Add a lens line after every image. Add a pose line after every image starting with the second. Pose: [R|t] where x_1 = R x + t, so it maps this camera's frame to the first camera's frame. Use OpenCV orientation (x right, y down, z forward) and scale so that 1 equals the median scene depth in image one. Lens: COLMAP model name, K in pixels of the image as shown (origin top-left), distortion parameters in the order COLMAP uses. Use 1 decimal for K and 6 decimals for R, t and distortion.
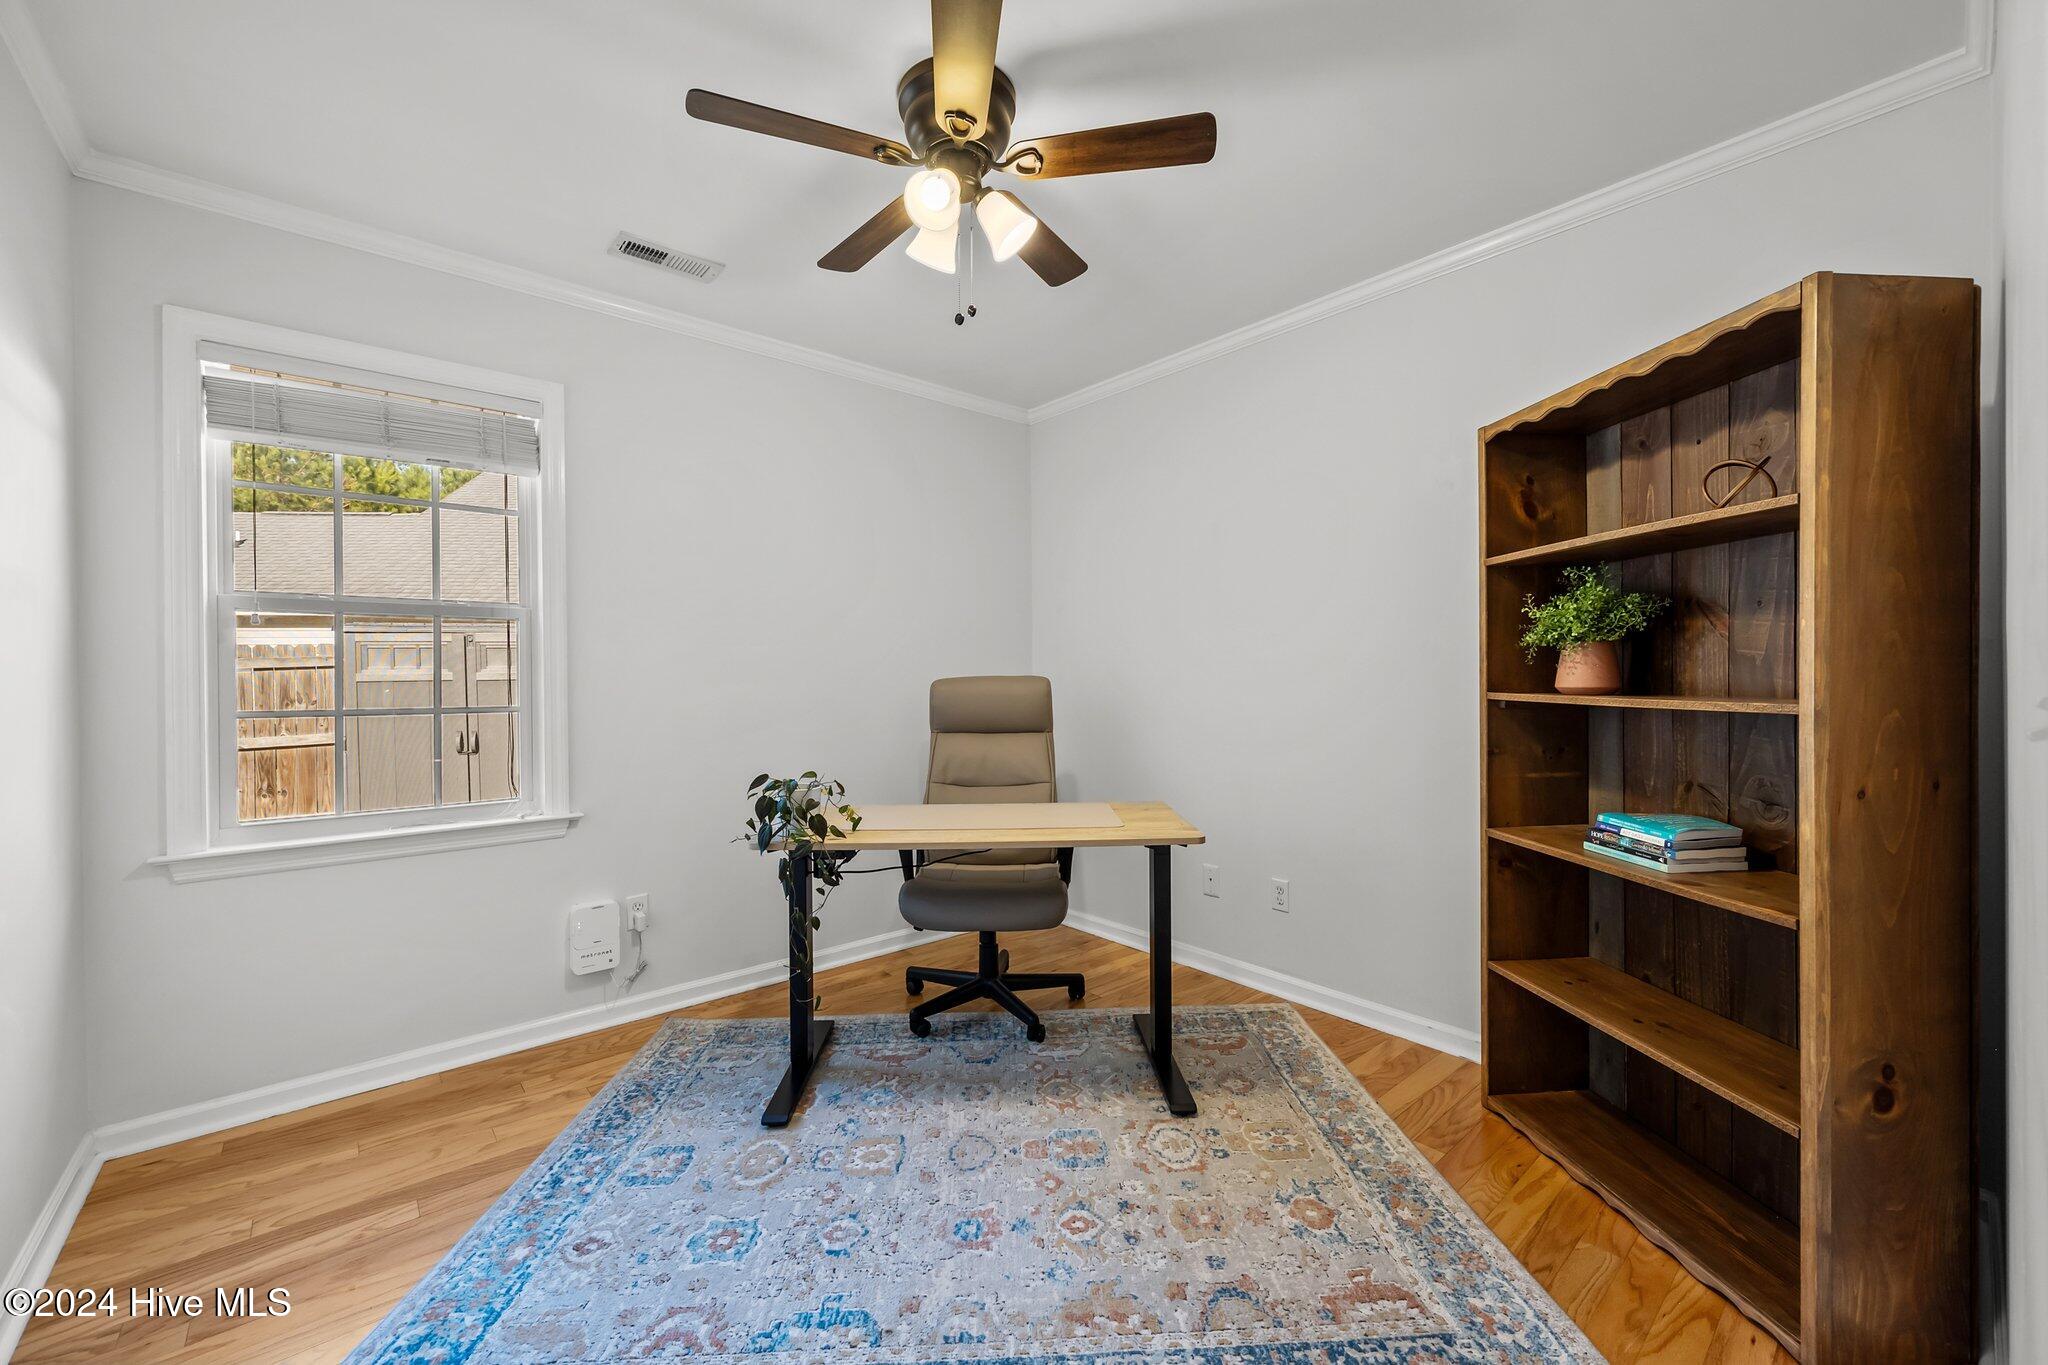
lens RADIAL K [[809.9, 0, 1026.7], [0, 809.9, 676.4], [0, 0, 1]] dist [-0.001768, -0.000302]
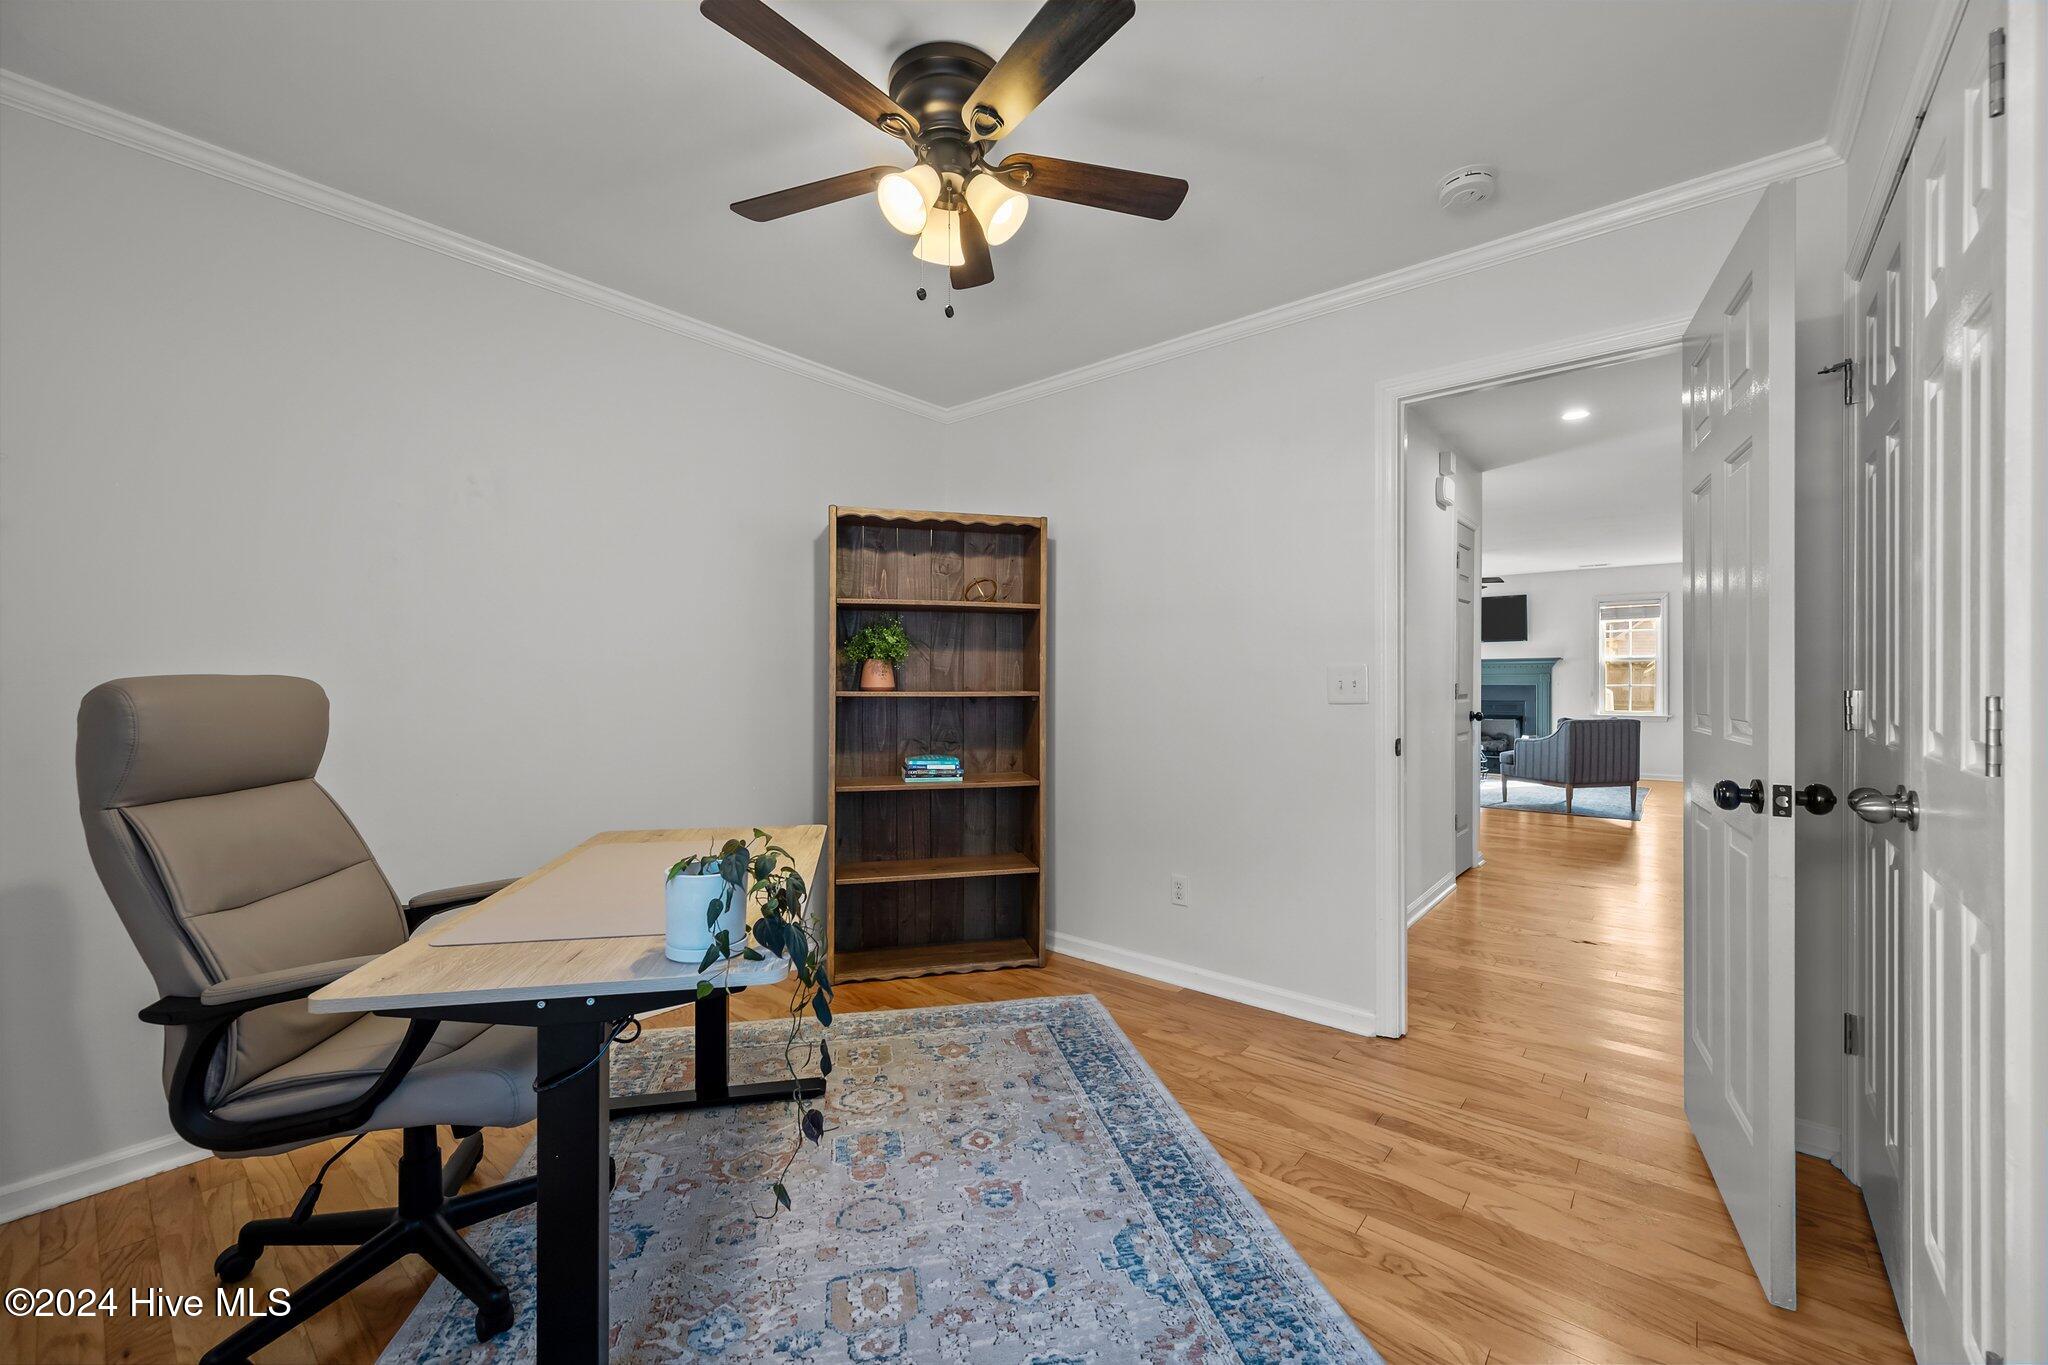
lens RADIAL K [[809.9, 0, 1033.0], [0, 809.9, 676.4], [0, 0, 1]] dist [-0.001768, -0.000302]
pose [[-0.171811, 0.012873, 0.985046, -1.091662], [0.003963, 0.999916, -0.012376, 0.015174], [-0.985122, 0.001777, -0.171847, 1.096880]]
